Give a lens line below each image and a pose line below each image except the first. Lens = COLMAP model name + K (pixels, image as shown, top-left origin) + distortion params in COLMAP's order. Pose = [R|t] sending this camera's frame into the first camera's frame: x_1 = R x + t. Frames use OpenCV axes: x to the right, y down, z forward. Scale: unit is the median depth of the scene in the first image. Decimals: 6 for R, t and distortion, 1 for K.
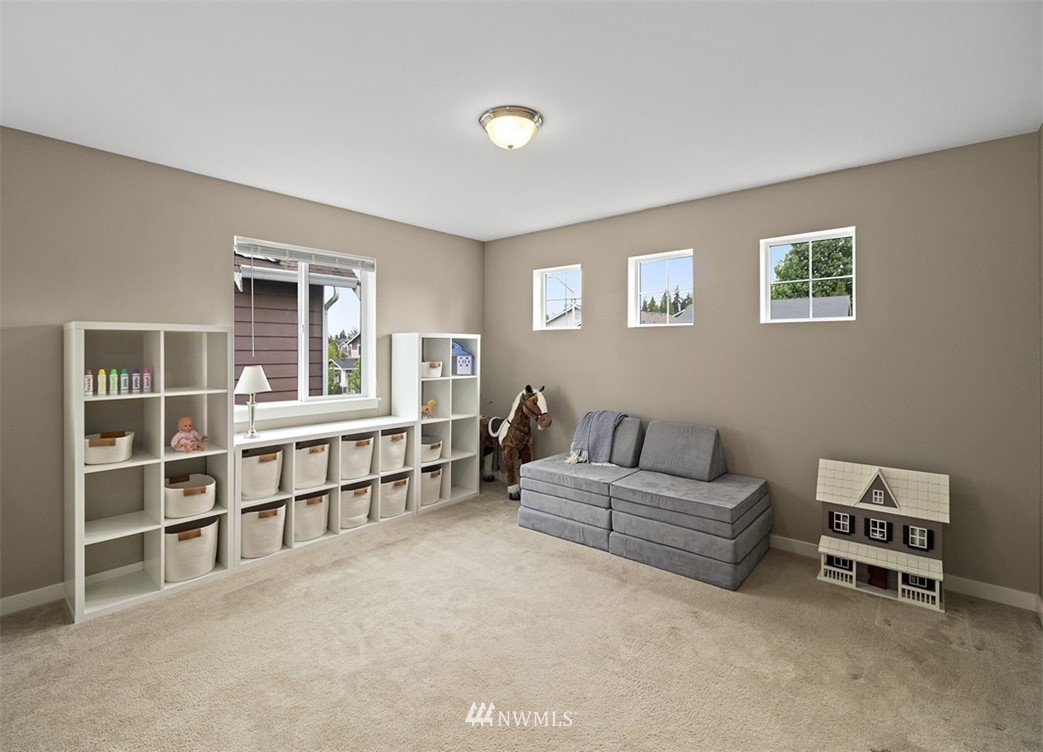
lens RADIAL K [[480.7, 0, 518.3], [0, 480.7, 350.3], [0, 0, 1]] dist [0.001825, -0.000075]
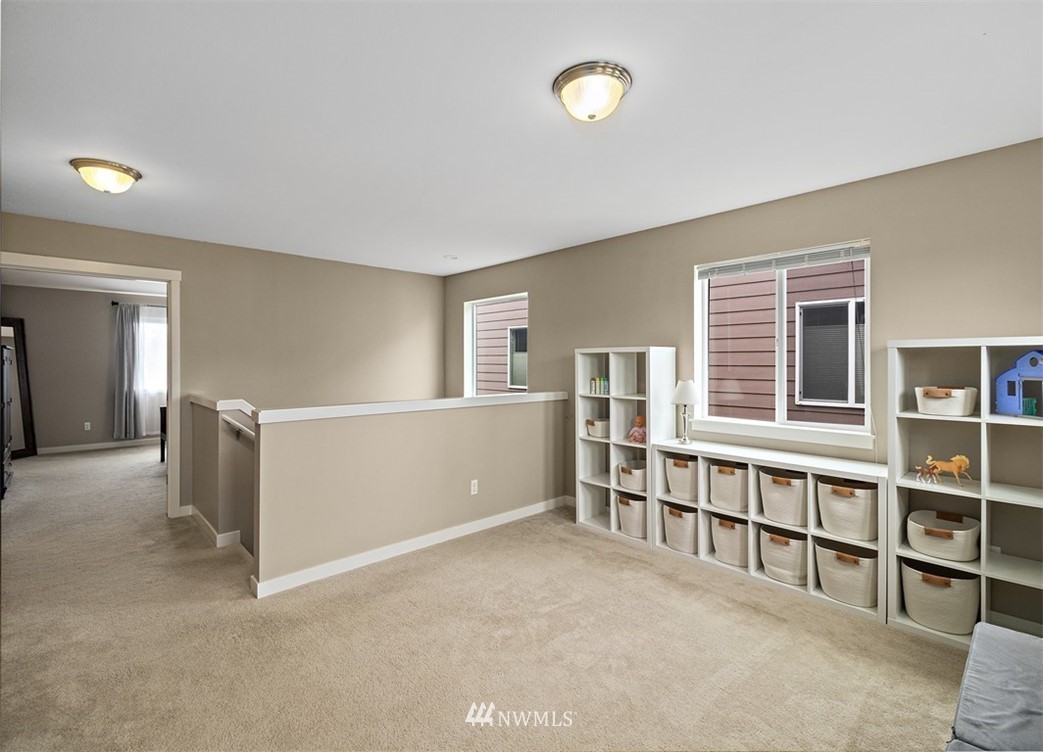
lens RADIAL K [[486.4, 0, 519.8], [0, 486.4, 362.7], [0, 0, 1]] dist [0.000618, -0.000071]
pose [[-0.114296, -0.004880, -0.993435, 0.586784], [-0.006081, 0.999973, -0.004213, -0.001332], [0.993428, 0.005559, -0.114323, 0.701792]]
